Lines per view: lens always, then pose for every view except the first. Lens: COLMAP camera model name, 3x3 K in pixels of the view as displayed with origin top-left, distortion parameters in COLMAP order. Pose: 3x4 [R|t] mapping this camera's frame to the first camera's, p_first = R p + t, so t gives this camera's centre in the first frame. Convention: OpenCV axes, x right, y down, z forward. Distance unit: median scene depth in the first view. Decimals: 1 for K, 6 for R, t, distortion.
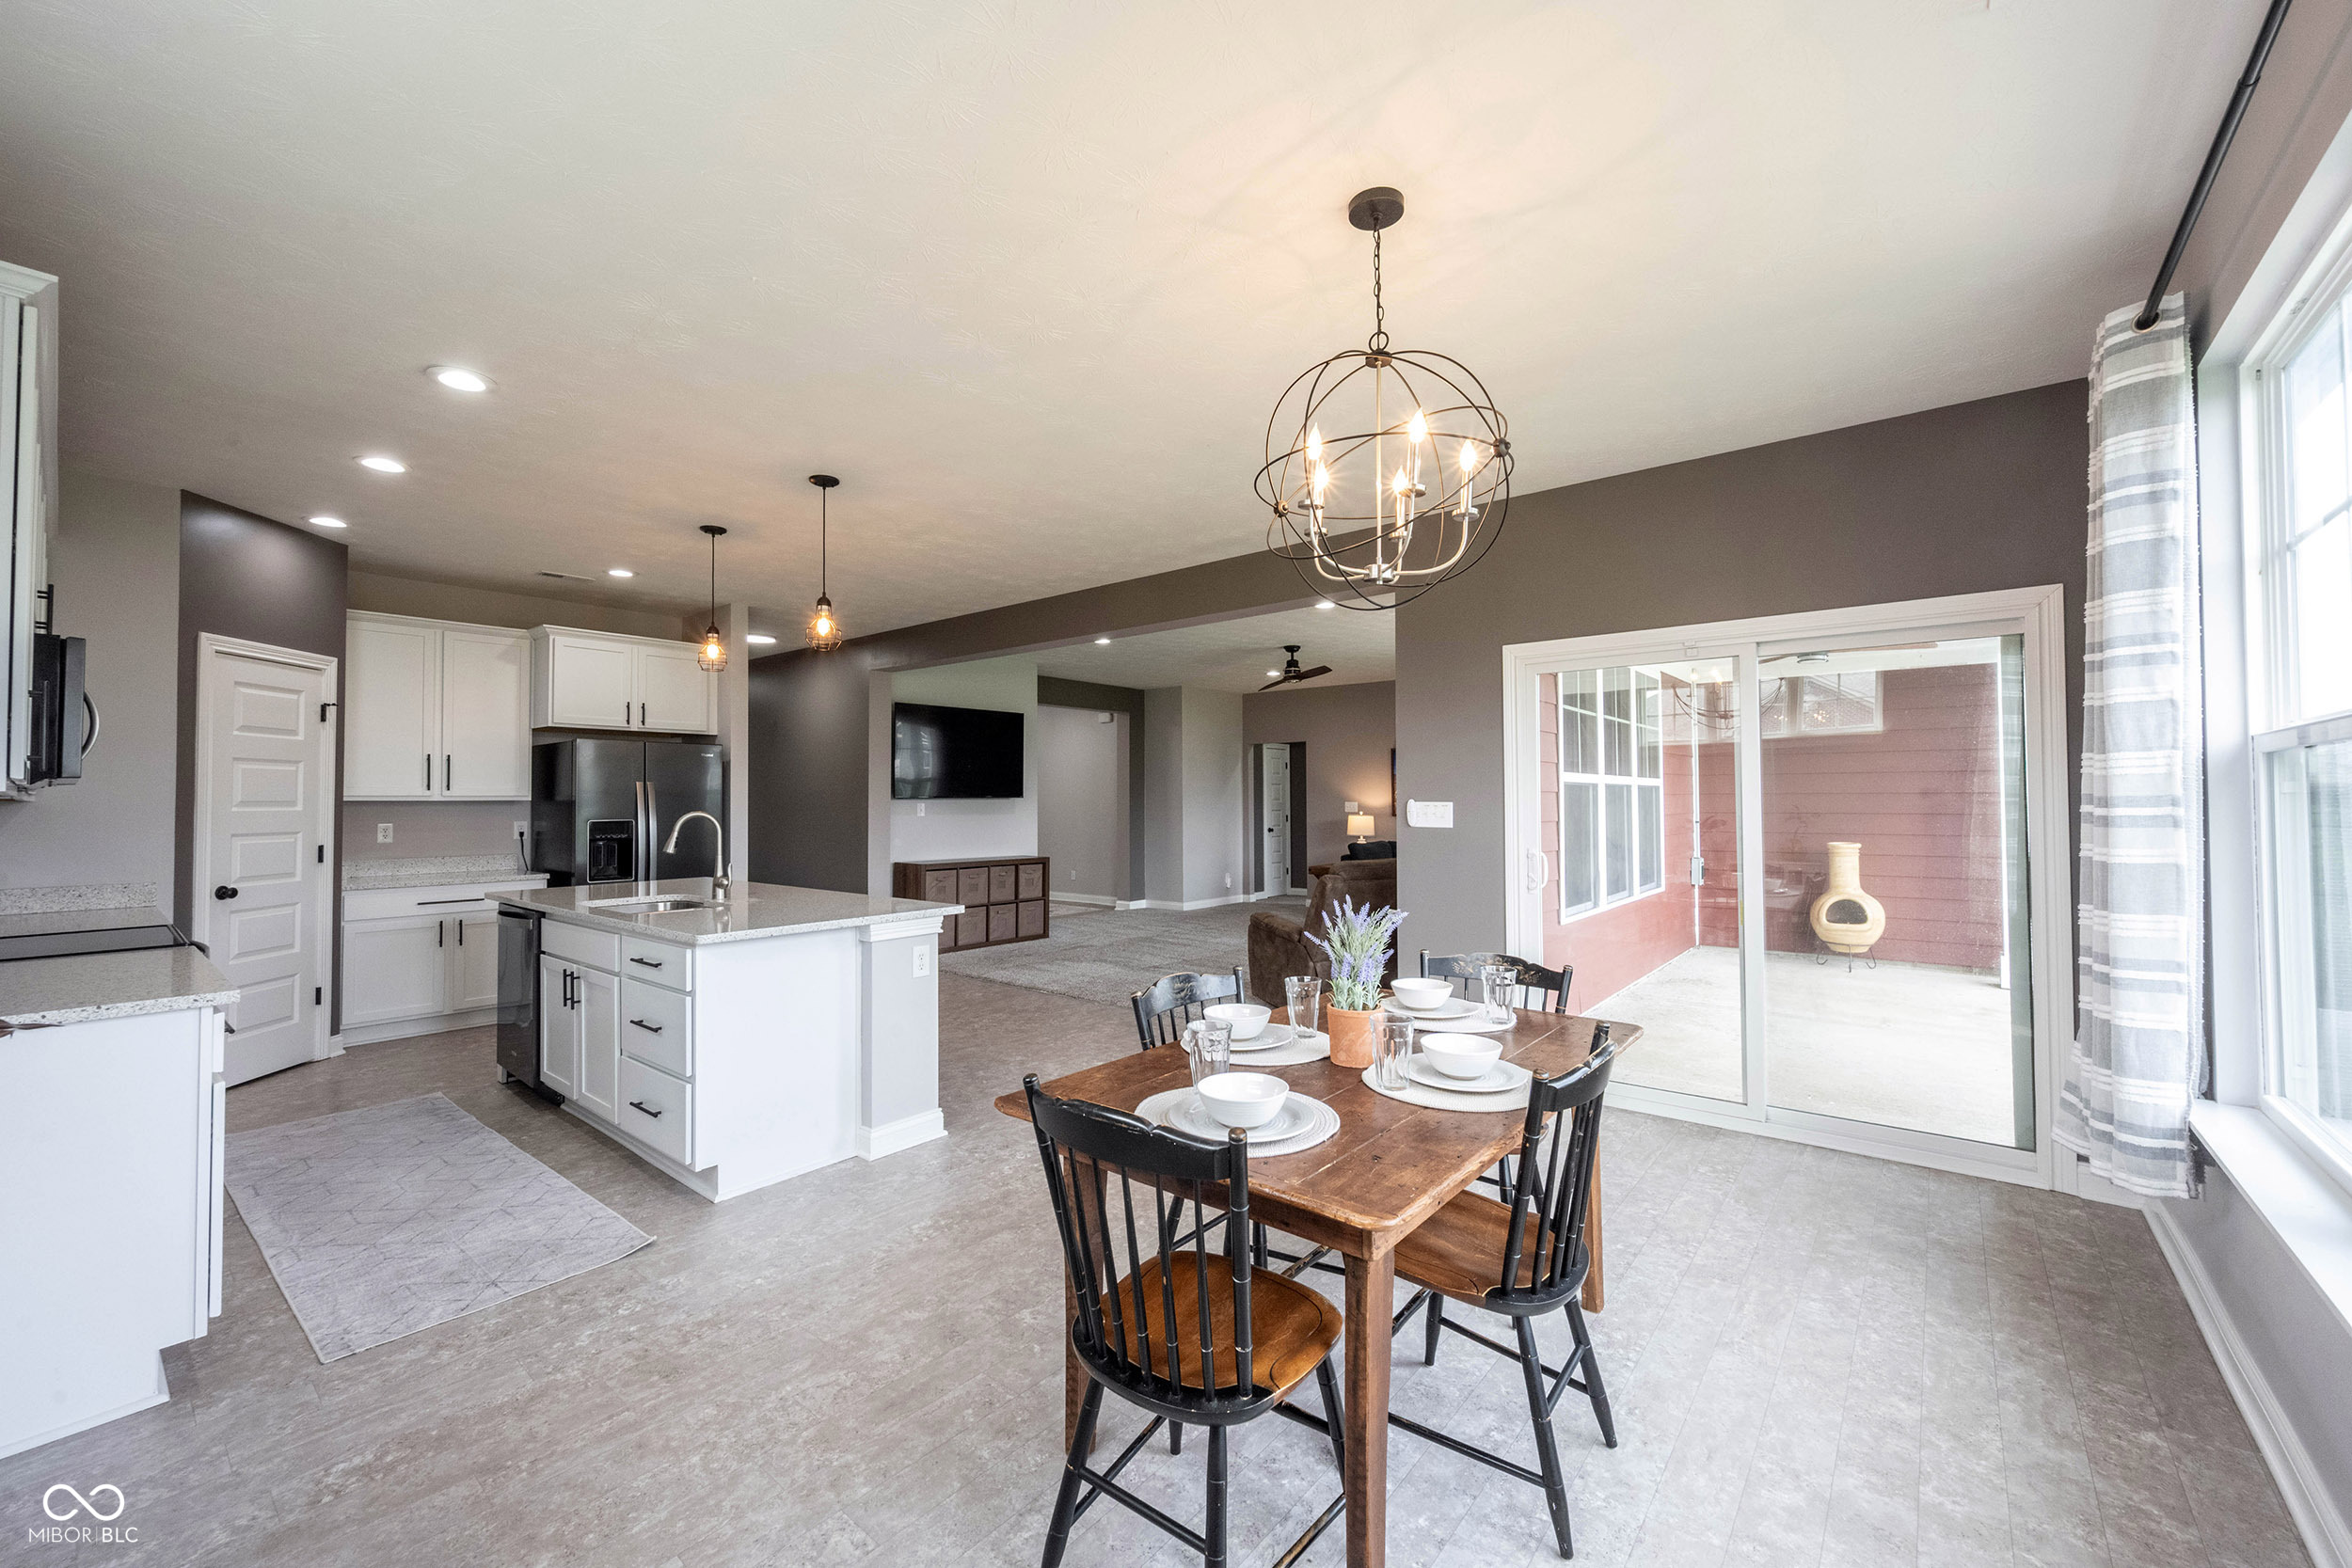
lens RADIAL K [[925.3, 0, 1169.5], [0, 925.3, 781.4], [0, 0, 1]] dist [-0.000400, -0.000123]
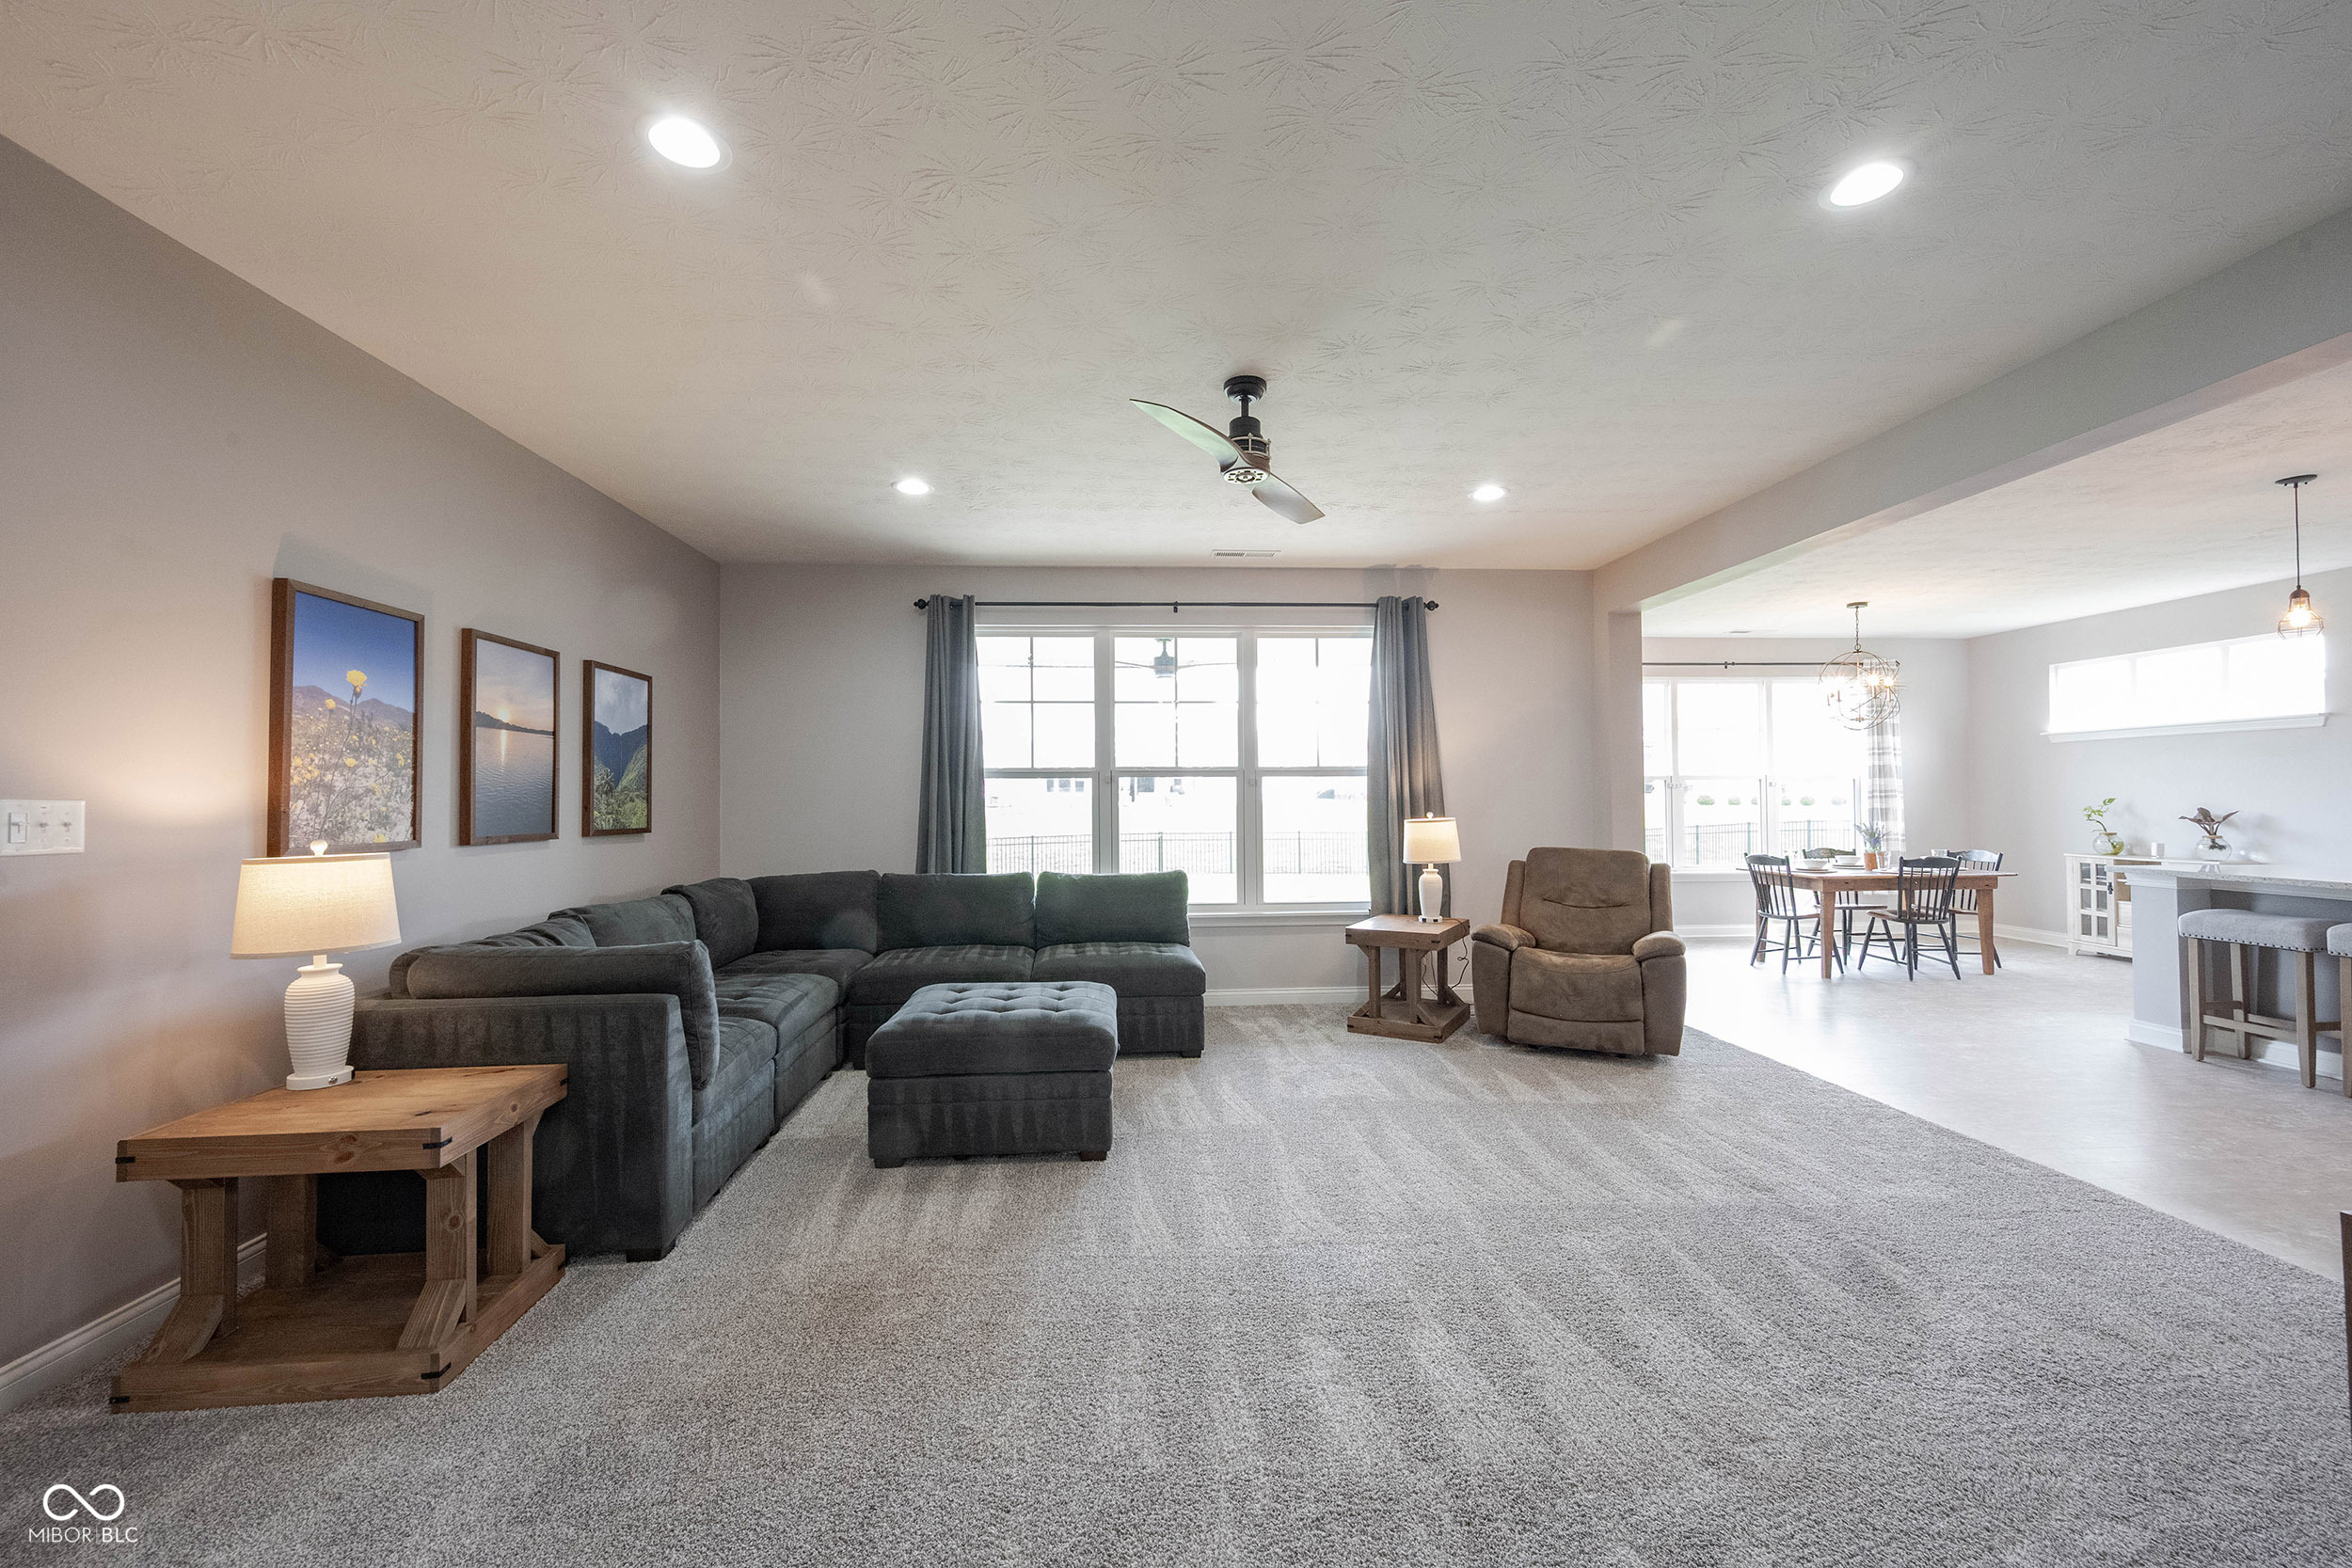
lens RADIAL K [[925.3, 0, 1169.5], [0, 925.3, 781.4], [0, 0, 1]] dist [-0.000400, -0.000123]
pose [[-0.686136, 0.022911, 0.727113, -0.177053], [-0.005436, 0.999315, -0.036617, 0.047348], [-0.727453, -0.029077, -0.685541, 1.889899]]
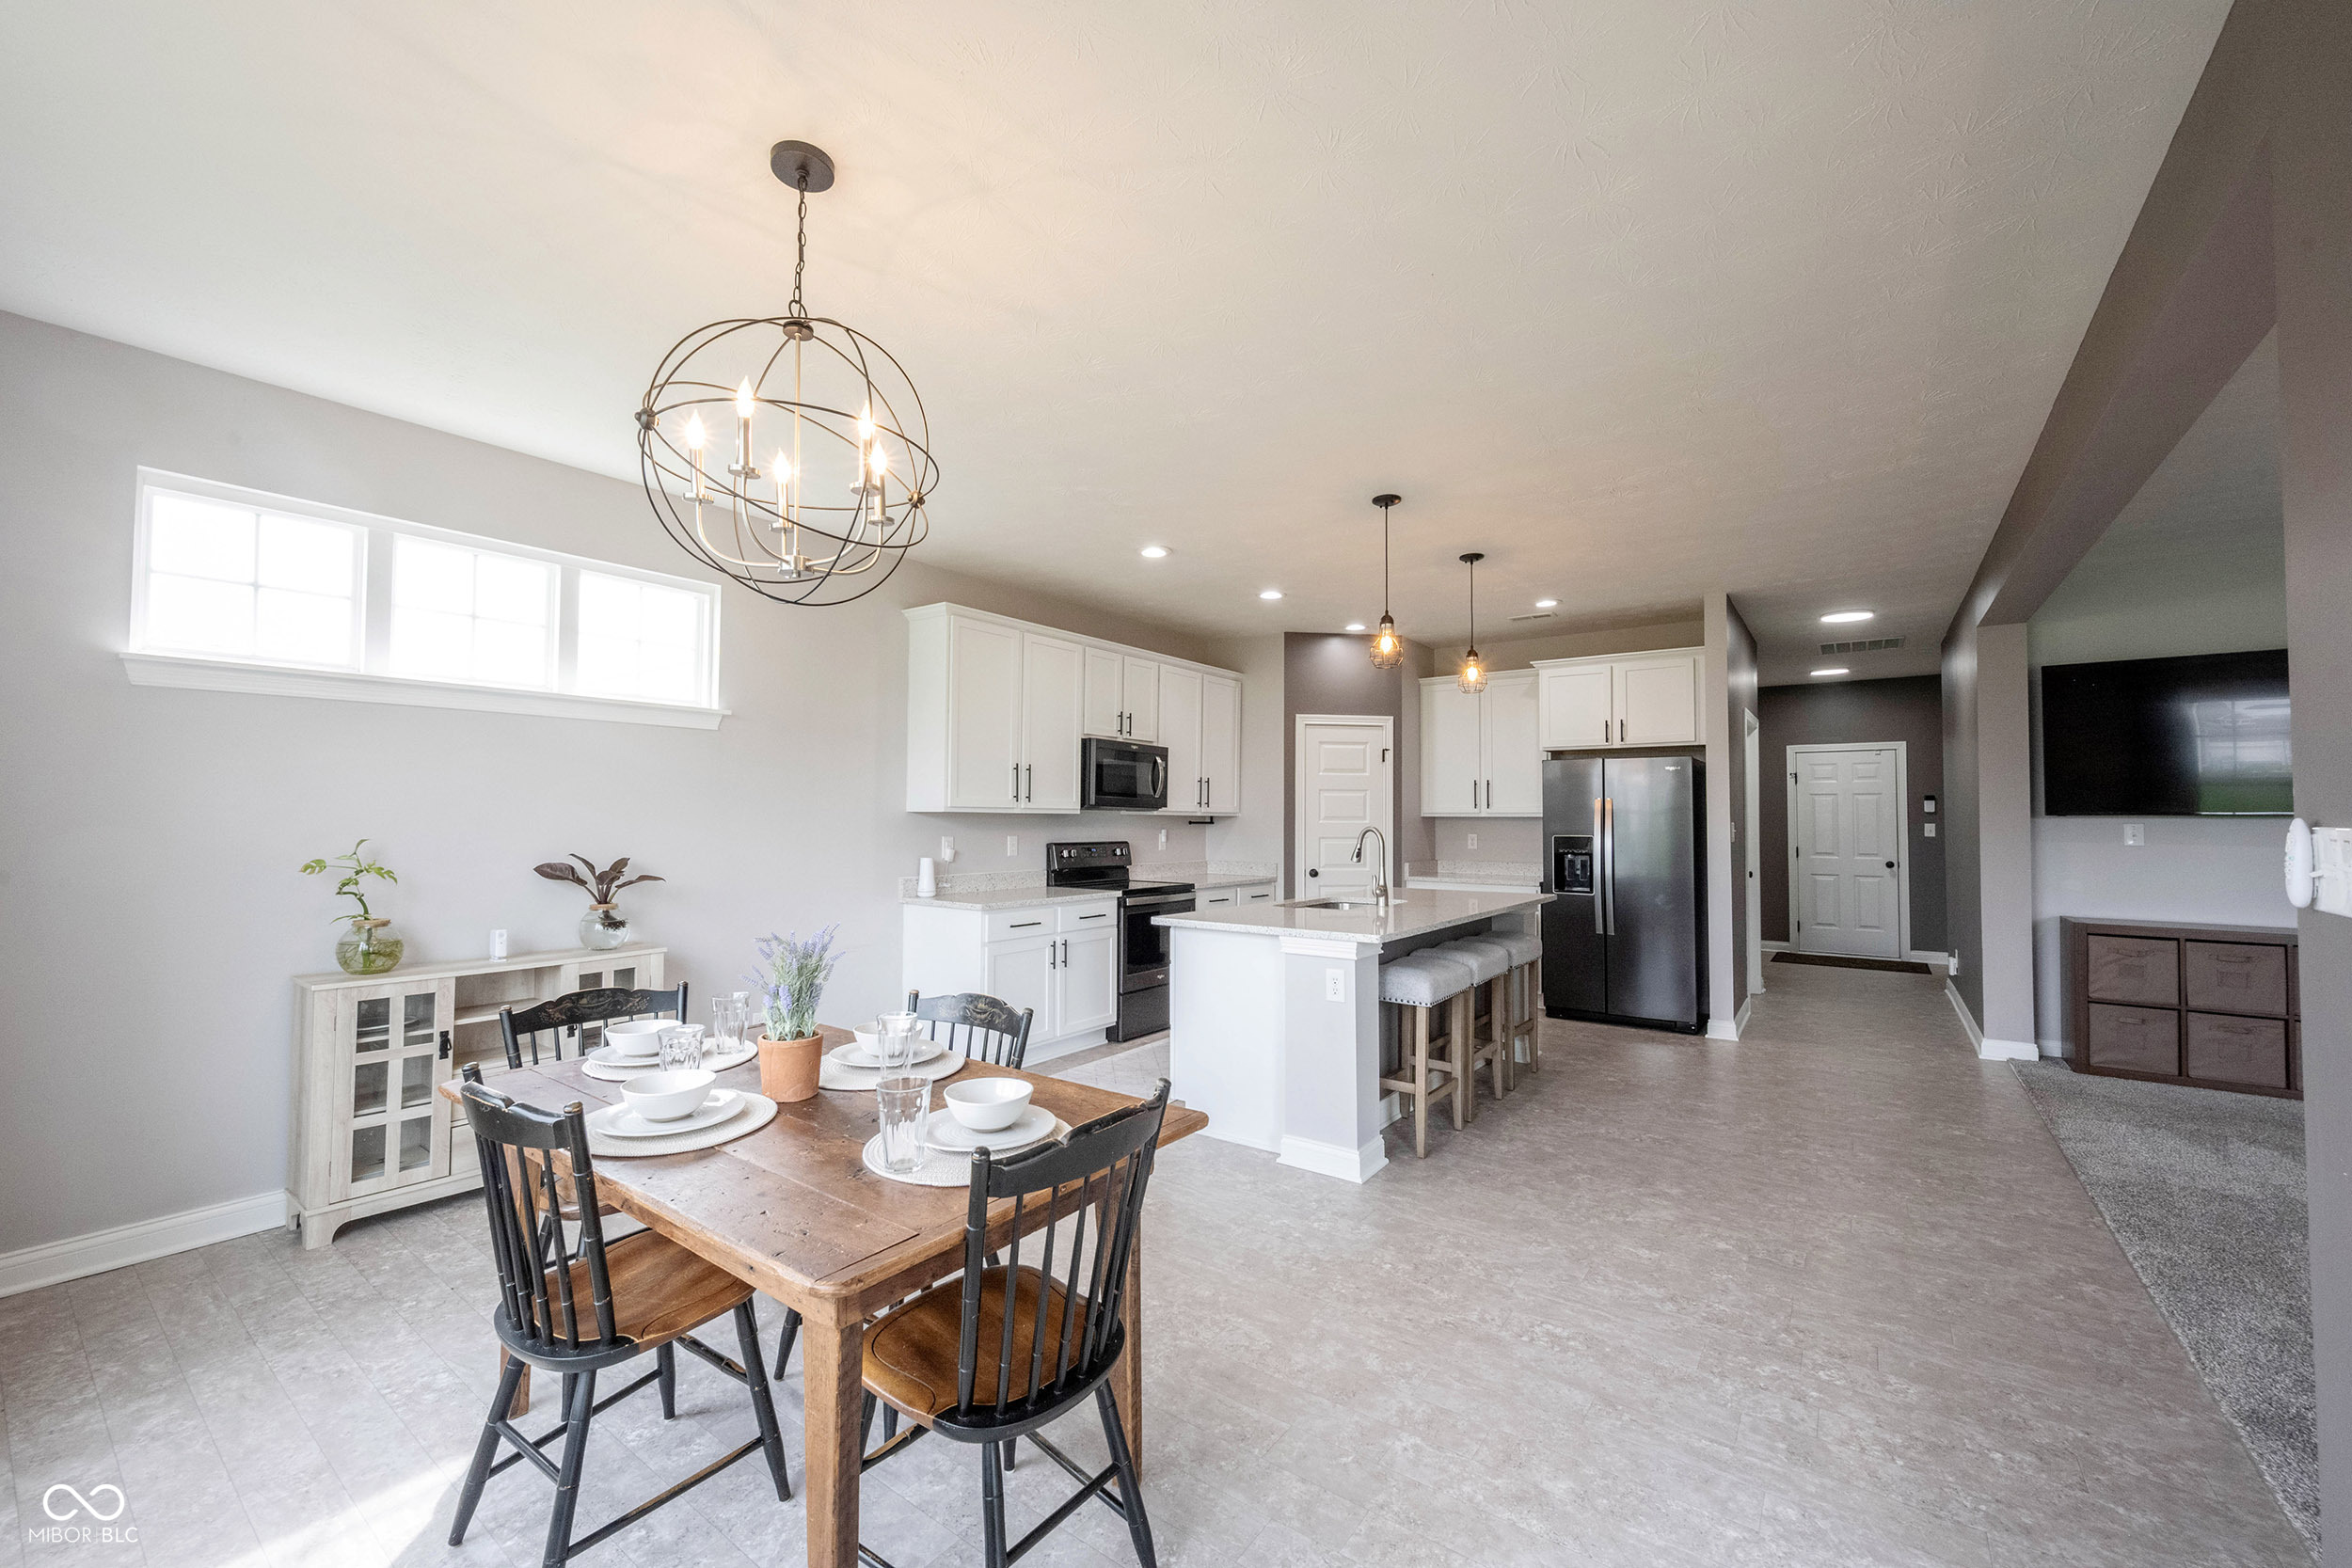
lens RADIAL K [[924.8, 0, 1167.3], [0, 924.8, 791.8], [0, 0, 1]] dist [-0.000498, -0.000130]
pose [[0.052124, -0.024276, -0.998346, 0.436639], [0.016926, 0.999582, -0.023422, 0.009052], [0.998497, -0.015677, 0.052513, 0.500824]]
